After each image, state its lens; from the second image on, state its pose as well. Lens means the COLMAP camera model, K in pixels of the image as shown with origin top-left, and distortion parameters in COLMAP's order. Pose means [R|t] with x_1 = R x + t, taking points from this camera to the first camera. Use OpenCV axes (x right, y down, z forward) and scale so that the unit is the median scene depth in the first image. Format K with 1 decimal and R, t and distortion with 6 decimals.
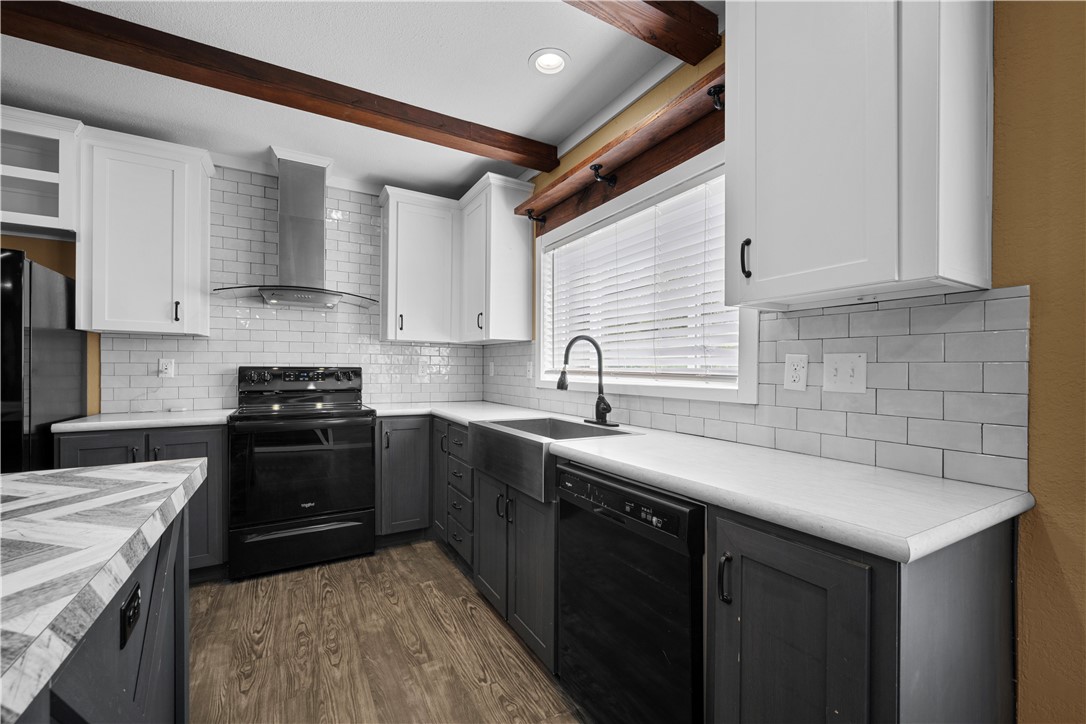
lens RADIAL K [[442.5, 0, 546.4], [0, 442.5, 367.4], [0, 0, 1]] dist [0.002058, 0.000186]
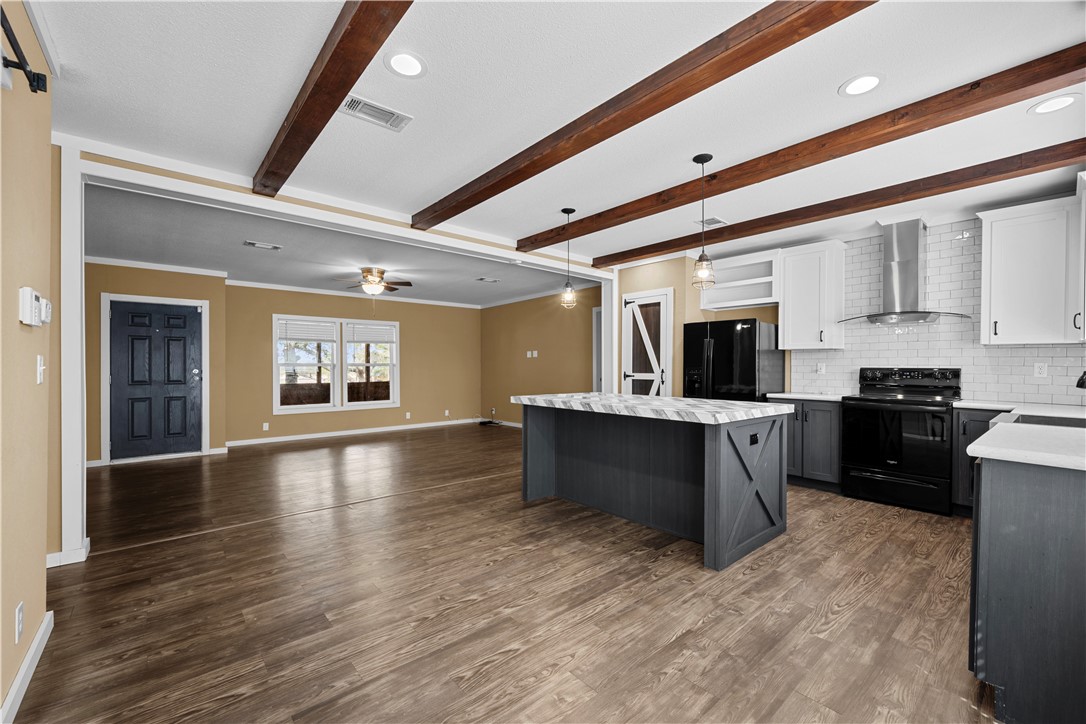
lens RADIAL K [[448.5, 0, 544.7], [0, 448.5, 367.1], [0, 0, 1]] dist [-0.000959, -0.000060]
pose [[0.179677, -0.003482, -0.983719, 0.745033], [-0.004401, 0.999981, -0.004343, 0.008150], [0.983716, 0.005110, 0.179659, -0.412978]]
